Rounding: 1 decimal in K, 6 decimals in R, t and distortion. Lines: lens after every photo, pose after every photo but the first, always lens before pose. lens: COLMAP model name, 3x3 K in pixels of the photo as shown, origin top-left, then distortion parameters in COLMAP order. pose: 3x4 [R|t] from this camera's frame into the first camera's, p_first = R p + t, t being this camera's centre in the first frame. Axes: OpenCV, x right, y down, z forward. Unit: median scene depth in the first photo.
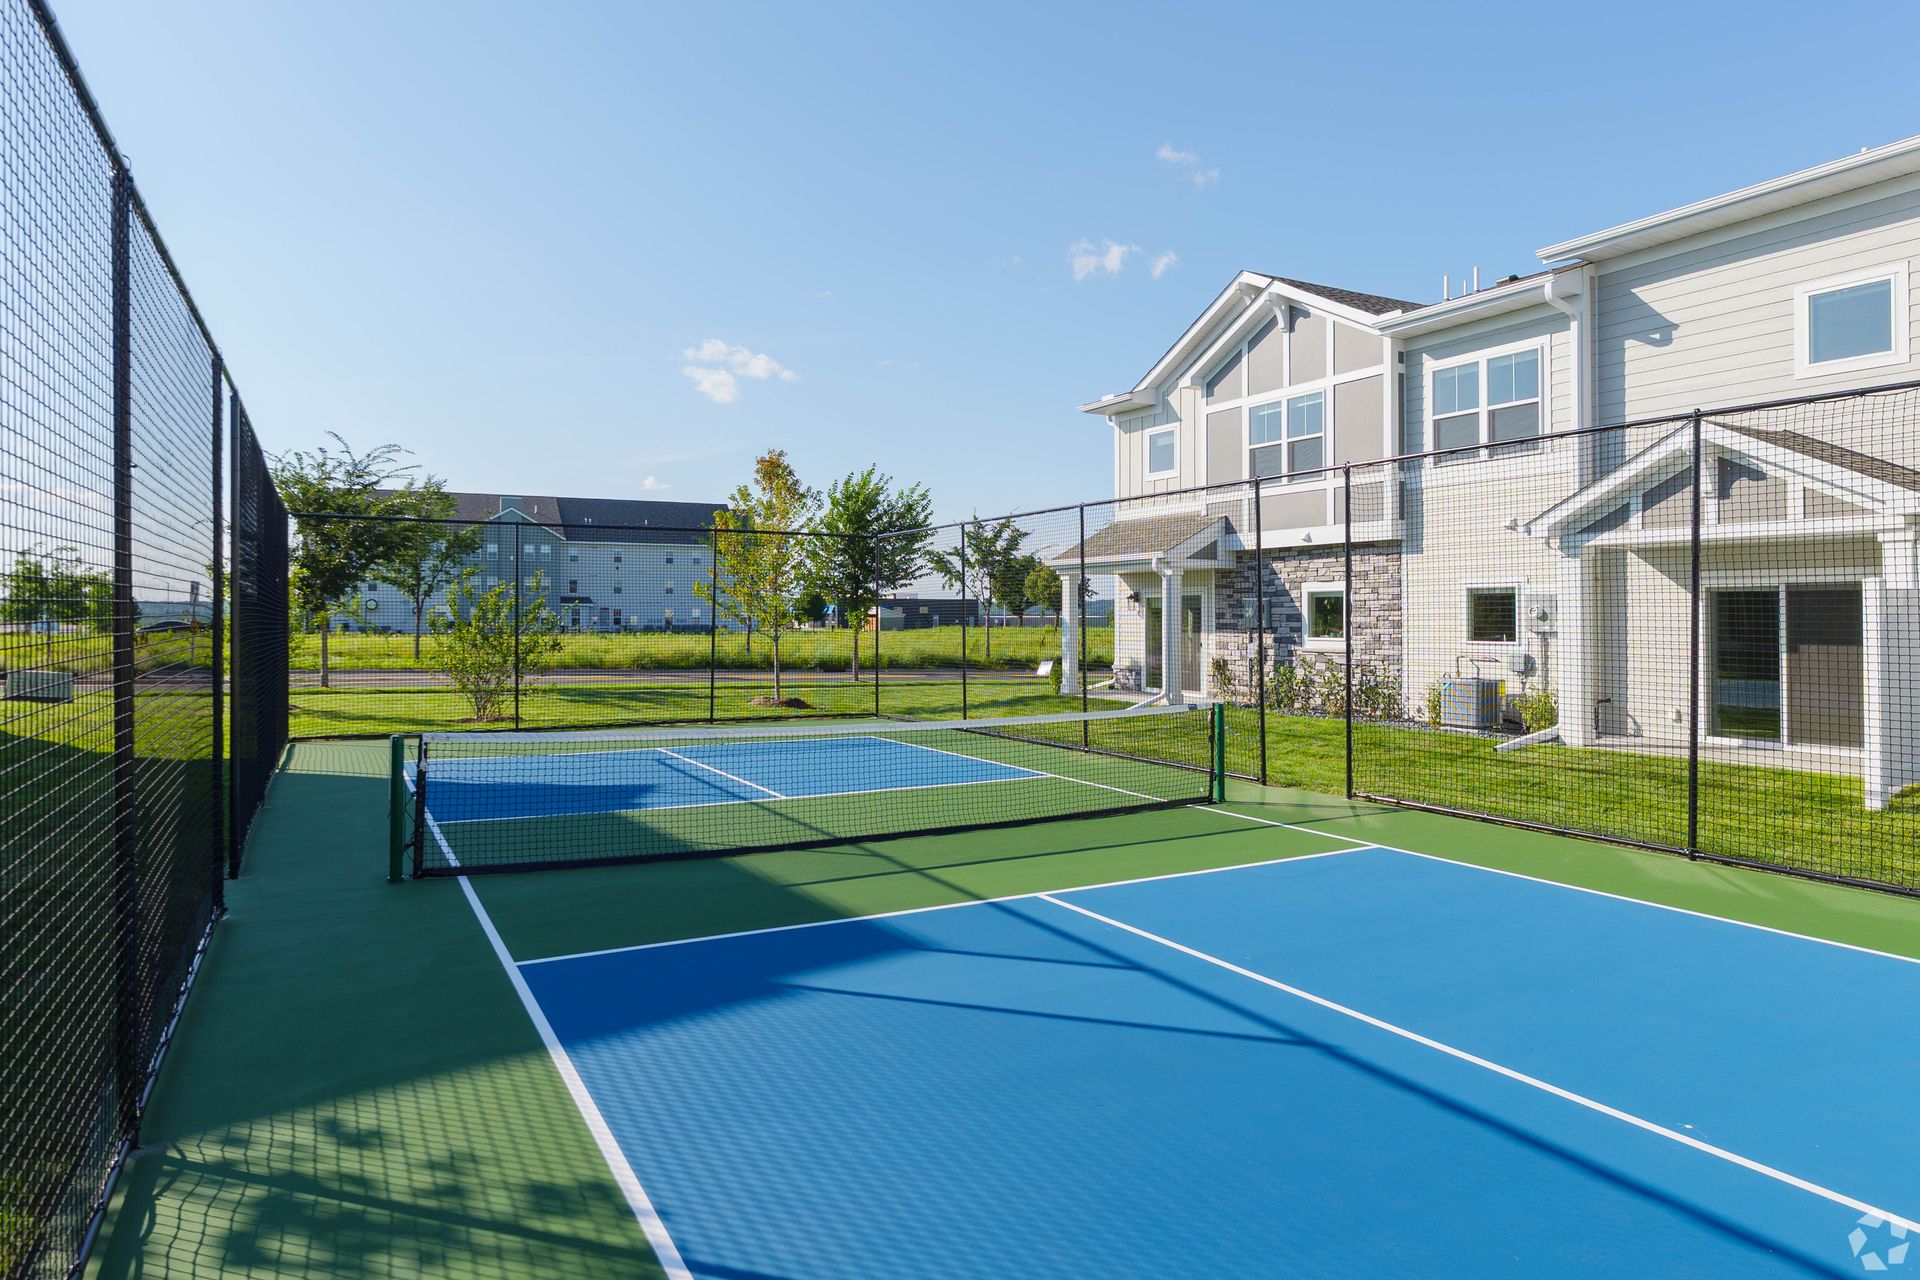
lens RADIAL K [[1180.0, 0, 964.1], [0, 1180.0, 609.5], [0, 0, 1]] dist [-0.000063, -0.000014]
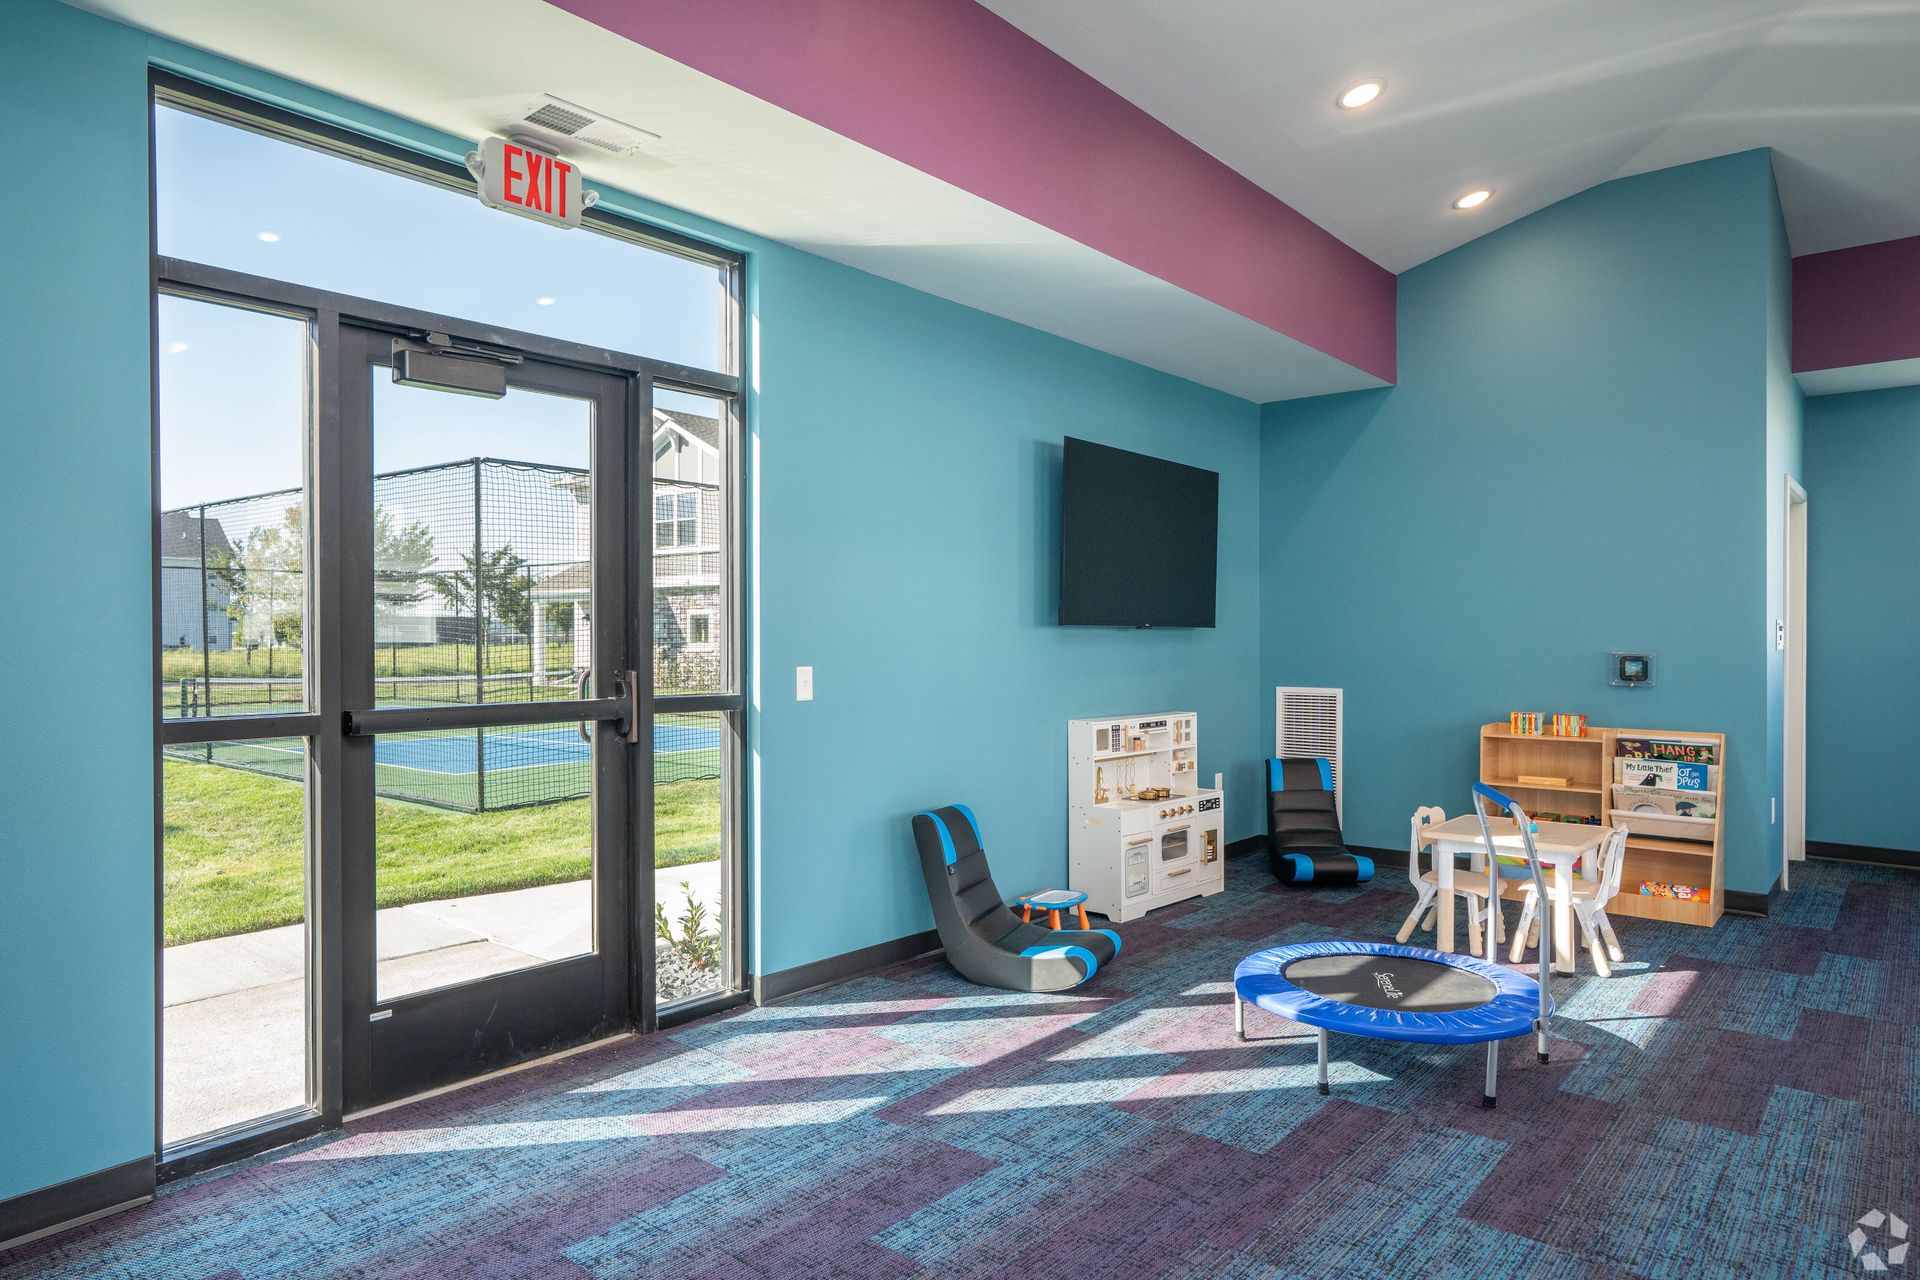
lens RADIAL K [[1175.0, 0, 960.0], [0, 1175.0, 640.0], [0, 0, 1]] dist [-0.006273, -0.001216]
pose [[0.922886, -0.003198, 0.385060, 0.010378], [-0.000732, 0.999949, 0.010061, 0.002160], [-0.385073, -0.009567, 0.922837, -0.464000]]
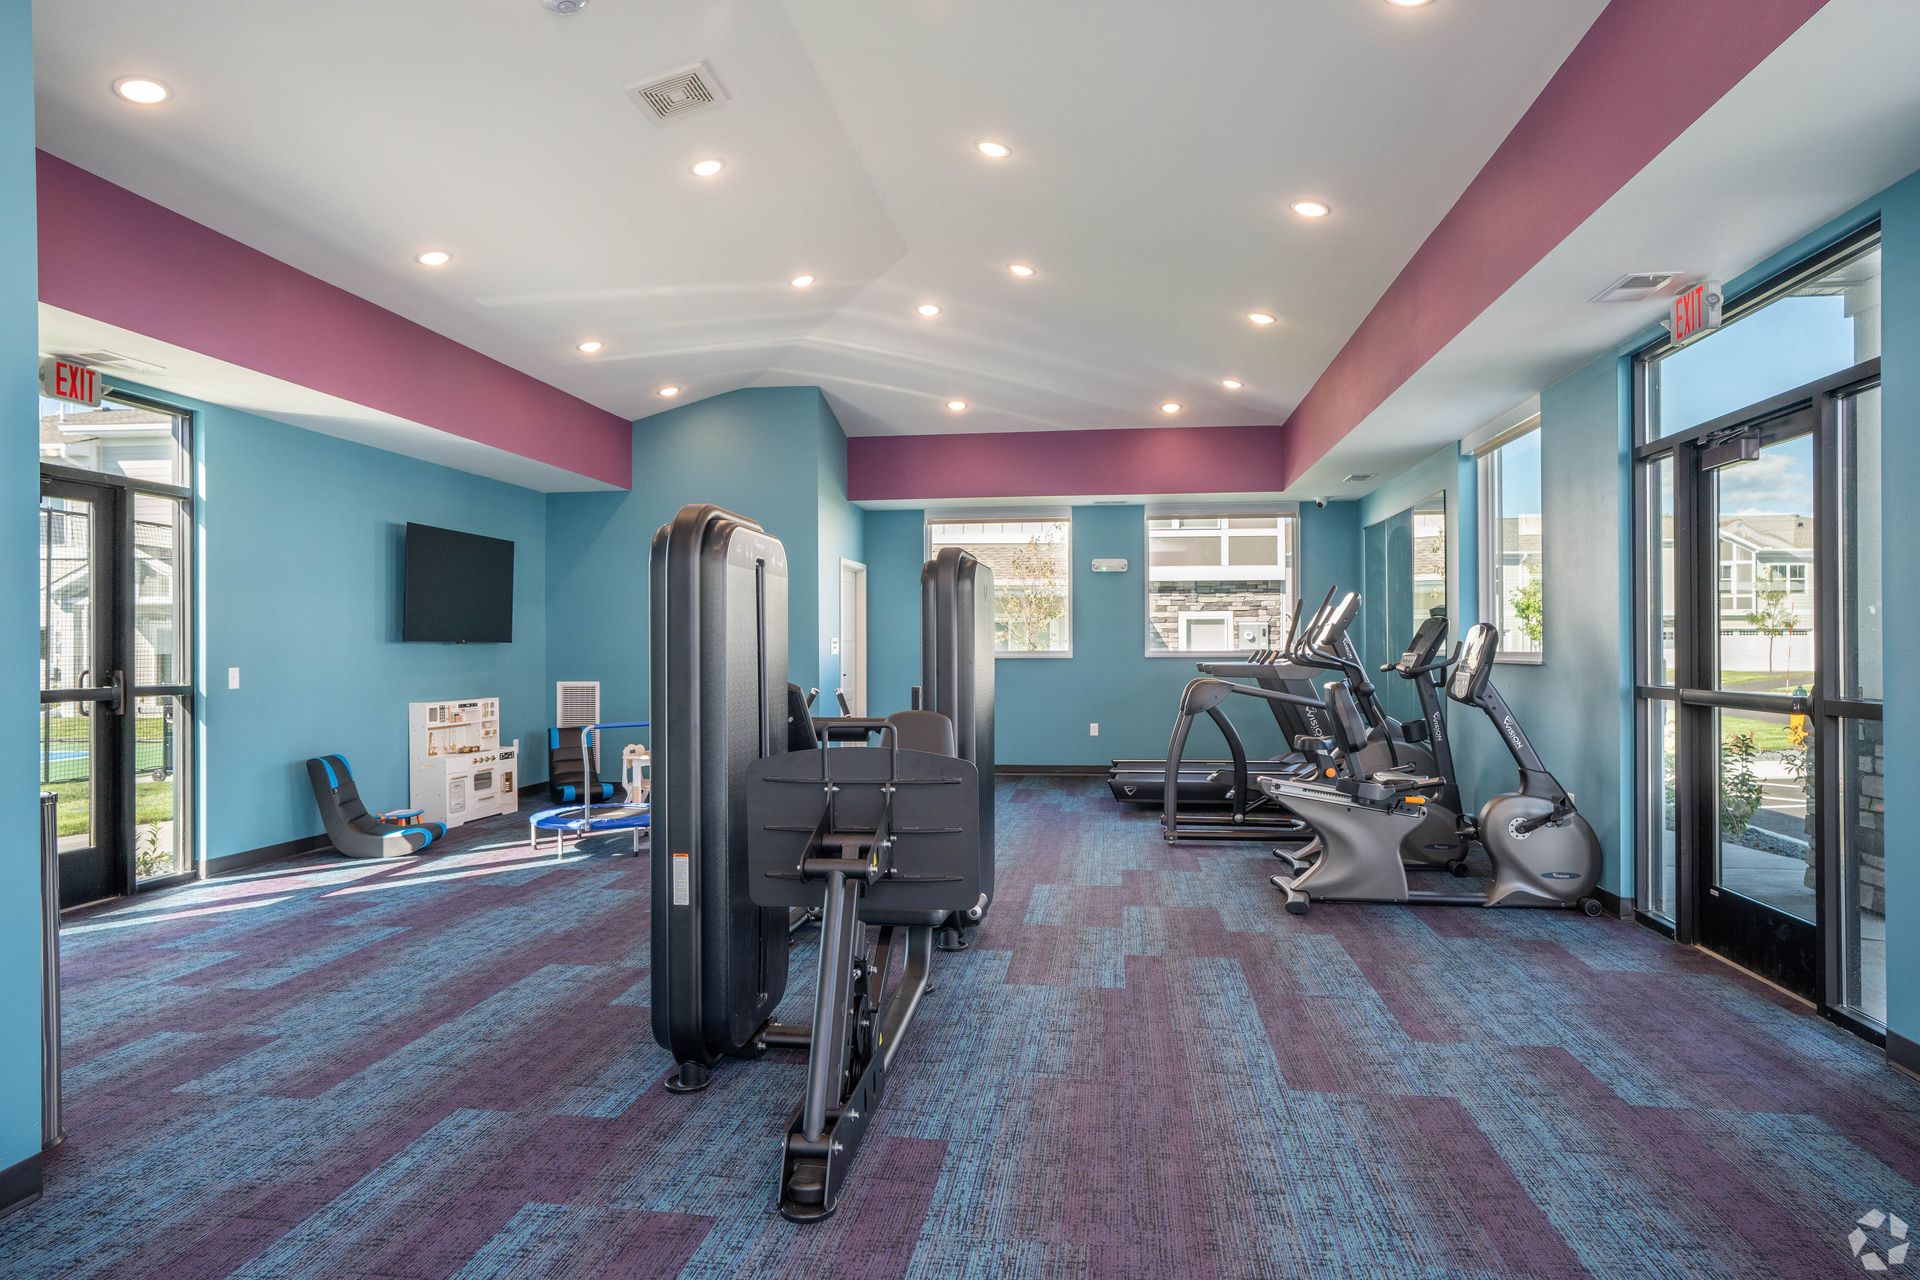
lens RADIAL K [[1175.0, 0, 960.0], [0, 1175.0, 640.0], [0, 0, 1]] dist [-0.006273, -0.001216]
pose [[0.586113, -0.000002, 0.810230, -0.514061], [0.002834, 0.999994, -0.002047, 0.002995], [-0.810225, 0.003496, 0.586109, -1.356632]]
